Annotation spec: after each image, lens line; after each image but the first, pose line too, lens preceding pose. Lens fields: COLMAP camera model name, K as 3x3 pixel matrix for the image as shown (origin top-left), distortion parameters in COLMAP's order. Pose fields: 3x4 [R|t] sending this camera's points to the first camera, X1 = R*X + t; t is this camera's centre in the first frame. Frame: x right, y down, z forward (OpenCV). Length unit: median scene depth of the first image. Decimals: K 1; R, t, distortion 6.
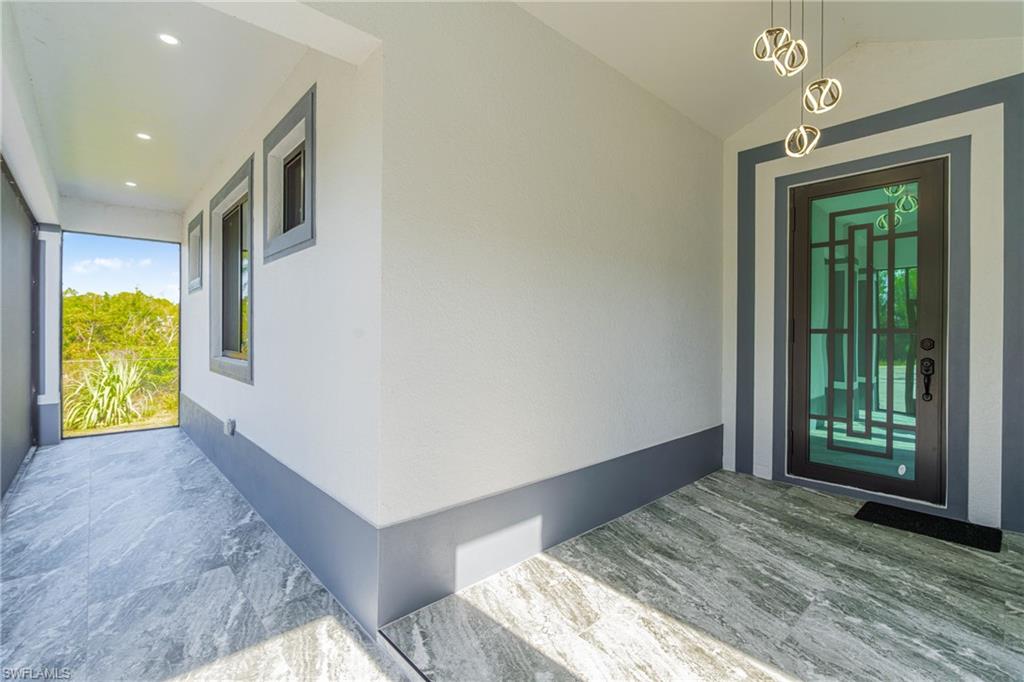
lens RADIAL K [[459.8, 0, 512.4], [0, 459.8, 333.5], [0, 0, 1]] dist [-0.002805, 0.000900]
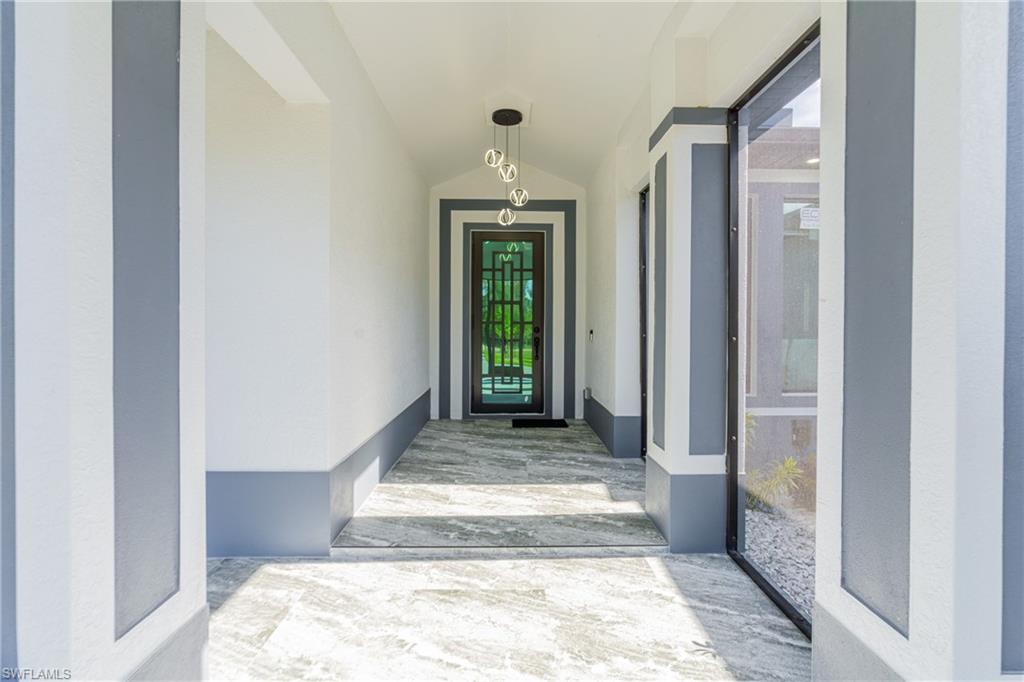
lens RADIAL K [[459.8, 0, 512.4], [0, 459.8, 333.5], [0, 0, 1]] dist [-0.002805, 0.000900]
pose [[0.655364, -0.013798, 0.755187, -0.594265], [-0.000921, 0.999818, 0.019067, 0.001965], [-0.755313, -0.013191, 0.655232, -0.163013]]
